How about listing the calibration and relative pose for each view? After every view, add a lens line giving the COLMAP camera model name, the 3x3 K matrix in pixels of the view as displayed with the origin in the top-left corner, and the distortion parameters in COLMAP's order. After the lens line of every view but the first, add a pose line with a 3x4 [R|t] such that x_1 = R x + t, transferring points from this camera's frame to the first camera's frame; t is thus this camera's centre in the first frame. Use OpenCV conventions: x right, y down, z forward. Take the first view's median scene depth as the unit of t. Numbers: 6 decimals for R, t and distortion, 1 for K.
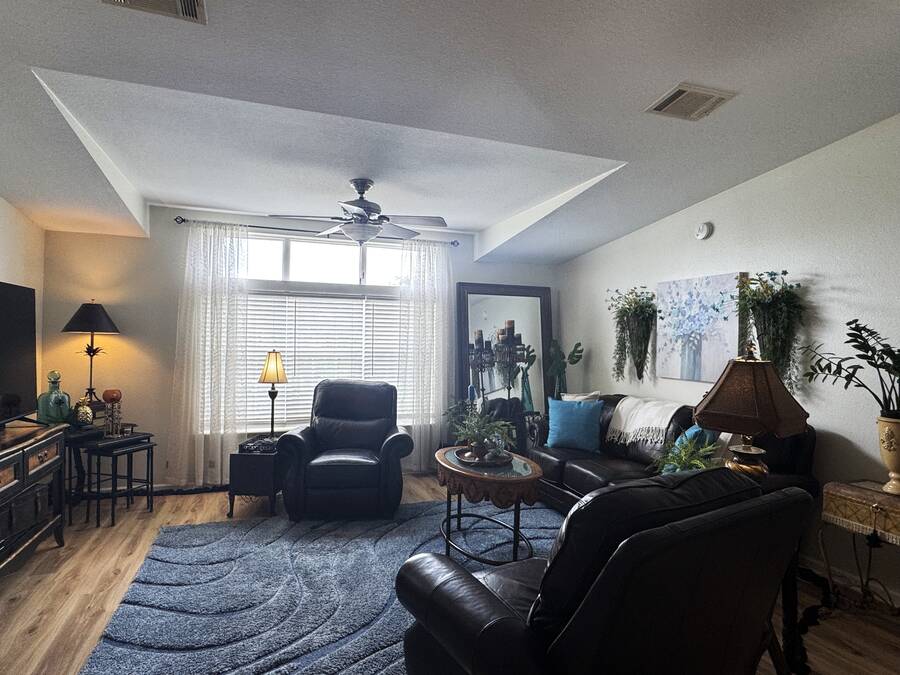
lens RADIAL K [[522.3, 0, 450.0], [0, 522.3, 337.5], [0, 0, 1]] dist [-0.002094, -0.000815]
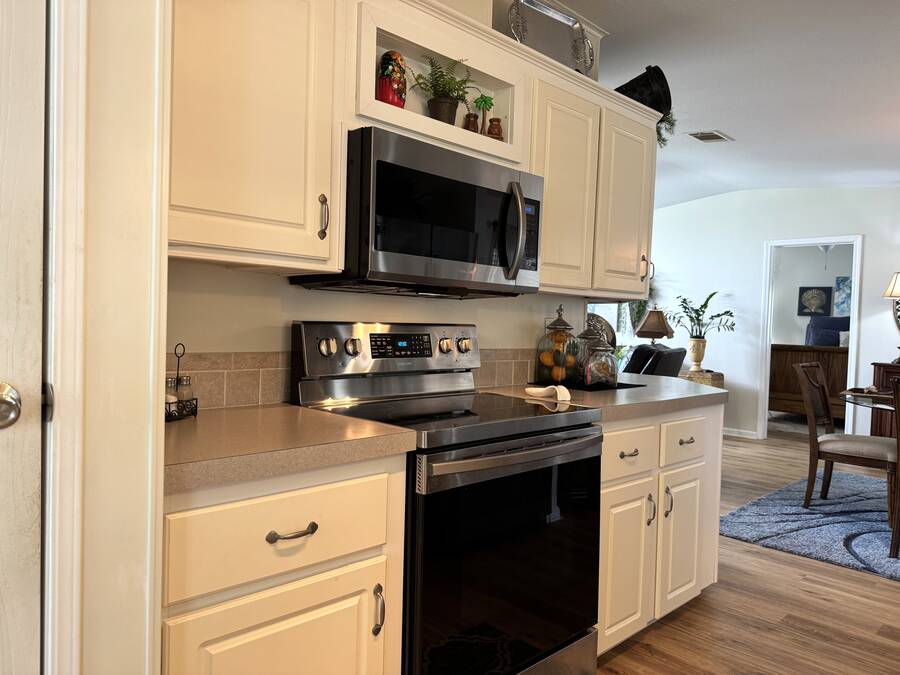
lens RADIAL K [[632.7, 0, 450.0], [0, 632.7, 337.5], [0, 0, 1]] dist [-0.005466, -0.004347]
pose [[0.913425, 0.004894, 0.406977, -1.215169], [-0.019311, 0.999323, 0.031326, 0.079161], [-0.406548, -0.036474, 0.912901, -1.059832]]
